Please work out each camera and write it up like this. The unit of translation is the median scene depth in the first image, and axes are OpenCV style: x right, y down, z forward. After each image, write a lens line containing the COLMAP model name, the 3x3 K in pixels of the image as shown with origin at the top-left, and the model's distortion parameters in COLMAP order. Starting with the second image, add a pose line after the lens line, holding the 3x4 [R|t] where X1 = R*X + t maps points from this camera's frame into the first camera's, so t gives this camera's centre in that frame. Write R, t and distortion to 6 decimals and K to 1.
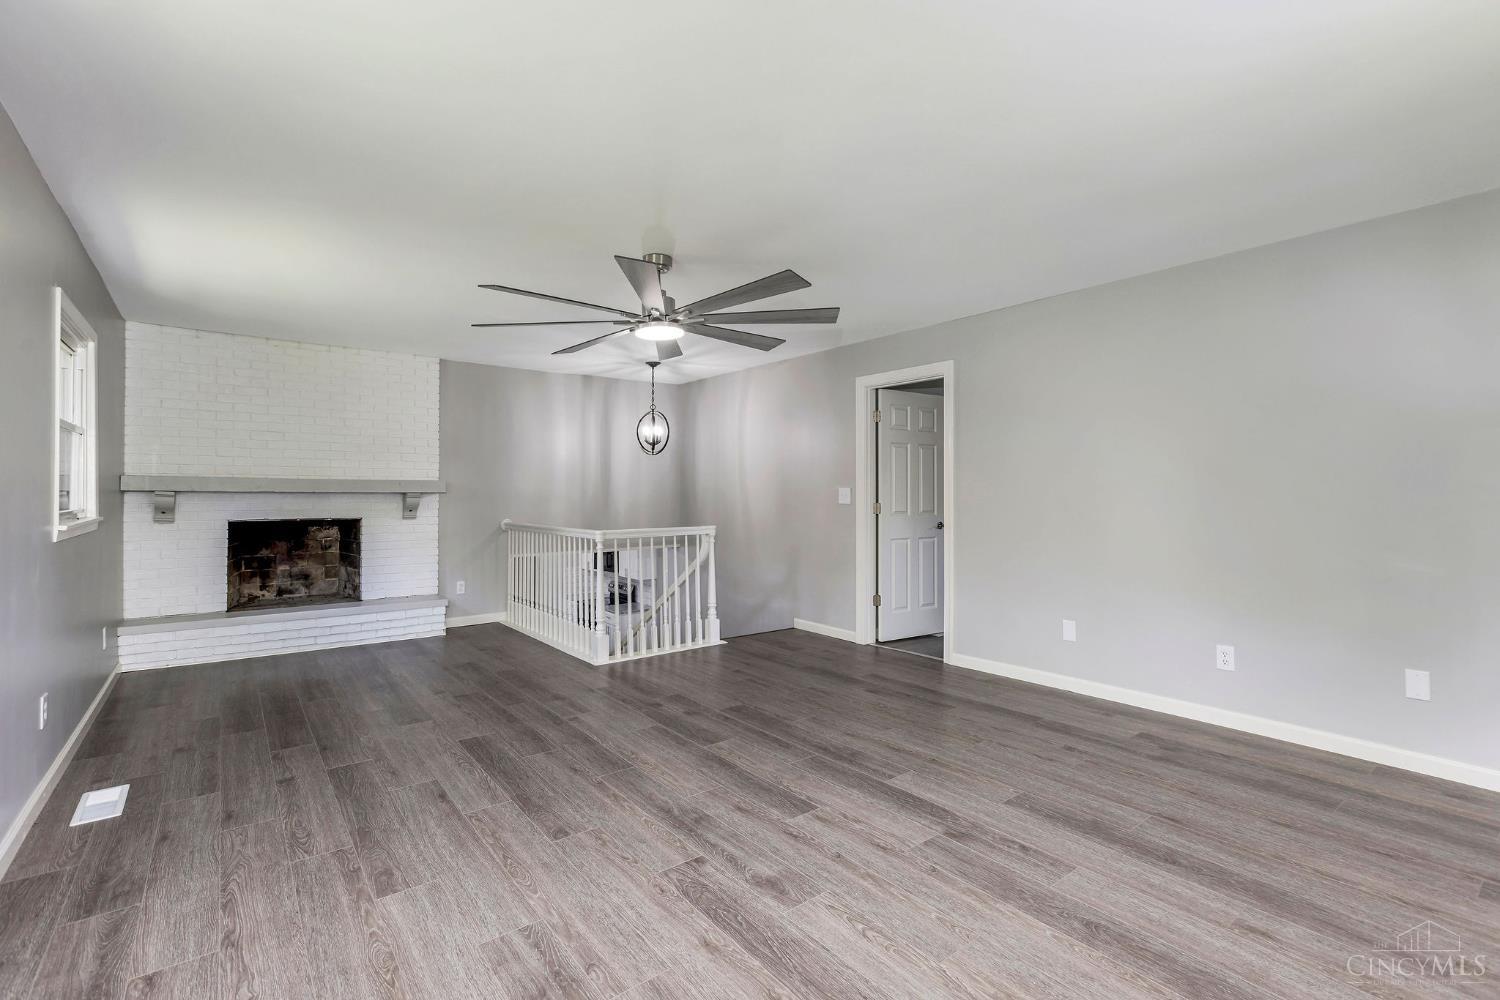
lens RADIAL K [[682.0, 0, 760.7], [0, 682.0, 497.1], [0, 0, 1]] dist [0.003856, 0.001065]
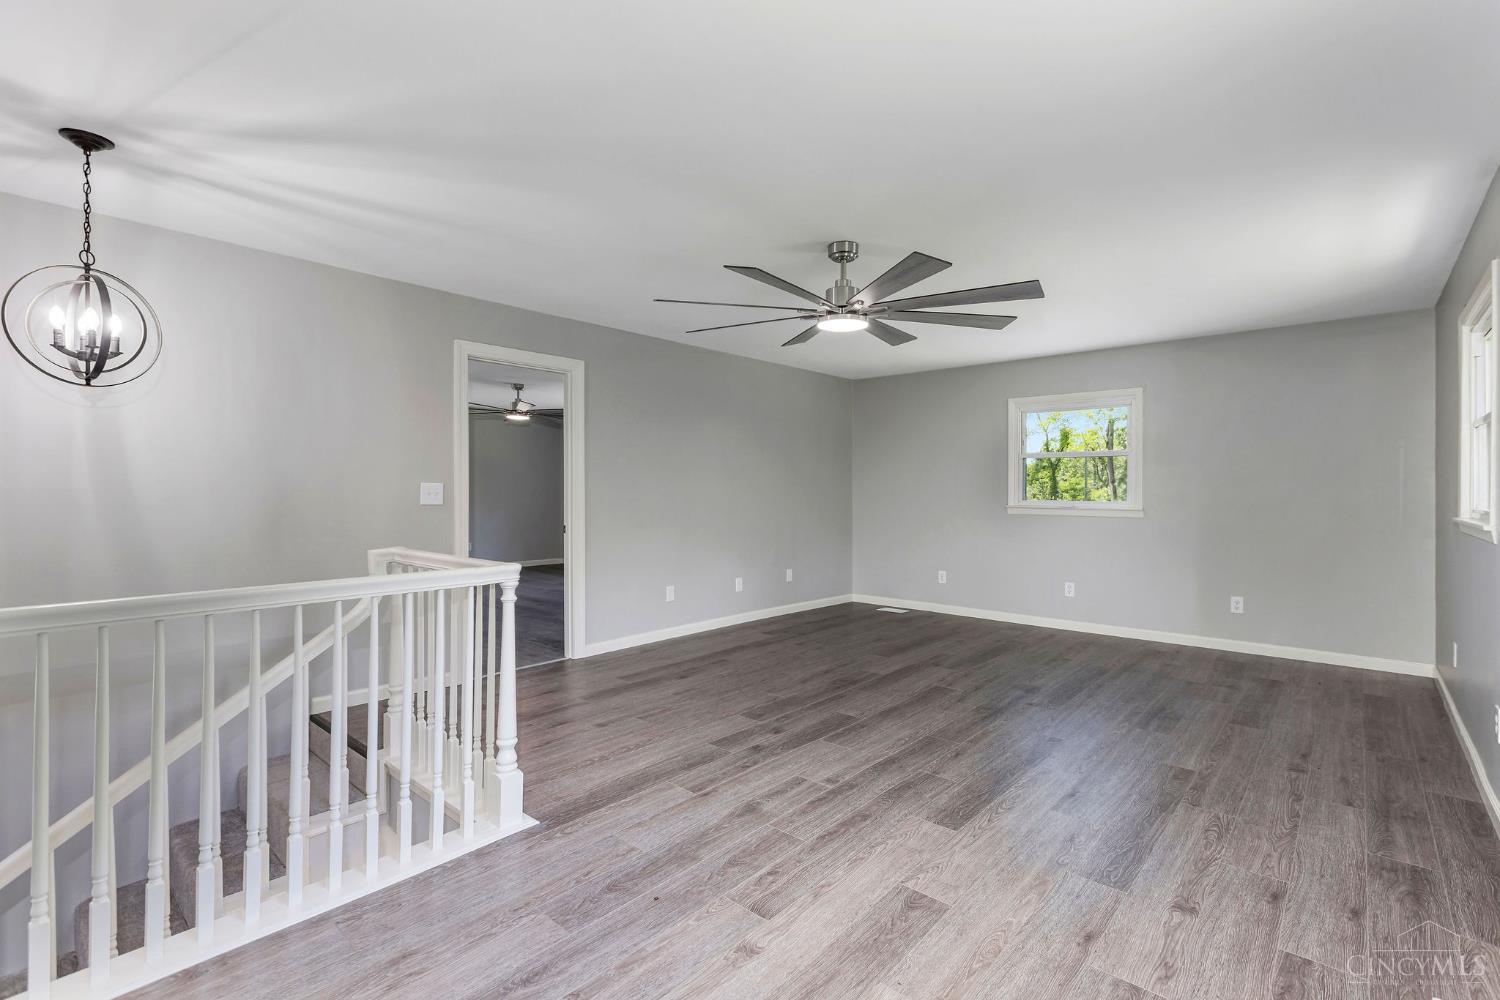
lens RADIAL K [[682.0, 0, 752.8], [0, 682.0, 489.4], [0, 0, 1]] dist [0.003856, 0.001065]
pose [[-0.177309, 0.003929, 0.984147, -1.056322], [0.001579, 0.999992, -0.003708, -0.004579], [-0.984154, 0.000896, -0.177314, 1.262427]]
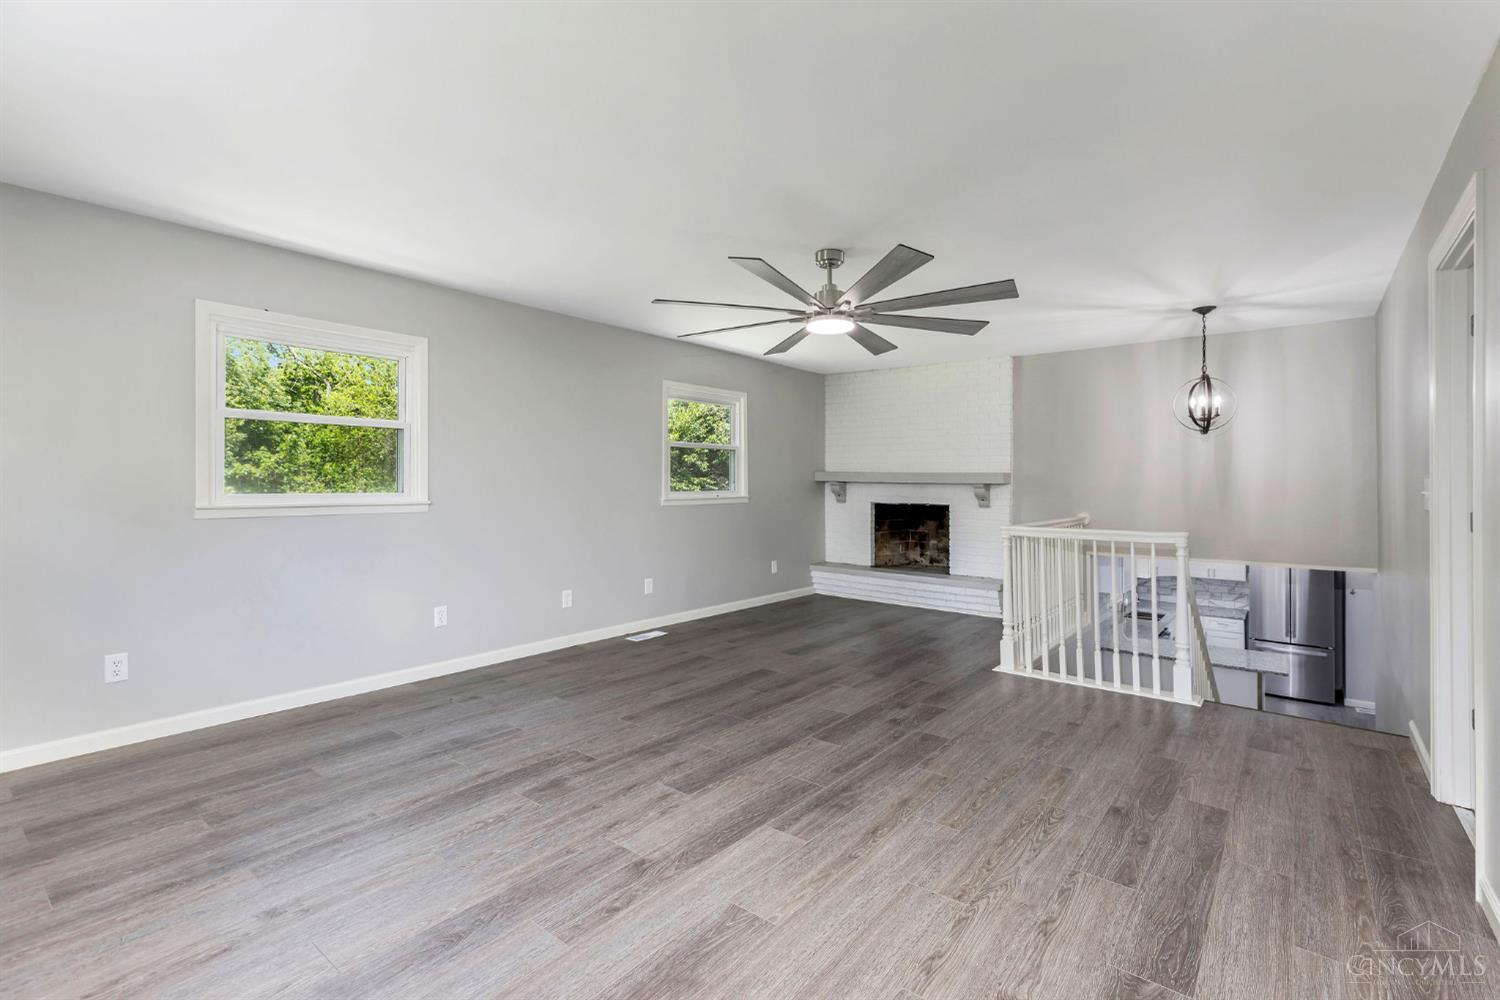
lens RADIAL K [[682.0, 0, 743.0], [0, 682.0, 484.1], [0, 0, 1]] dist [0.003856, 0.001065]
pose [[0.220595, 0.004993, -0.975353, 0.795133], [-0.014165, 0.999898, 0.001915, -0.004108], [0.975263, 0.013394, 0.220643, 0.624933]]
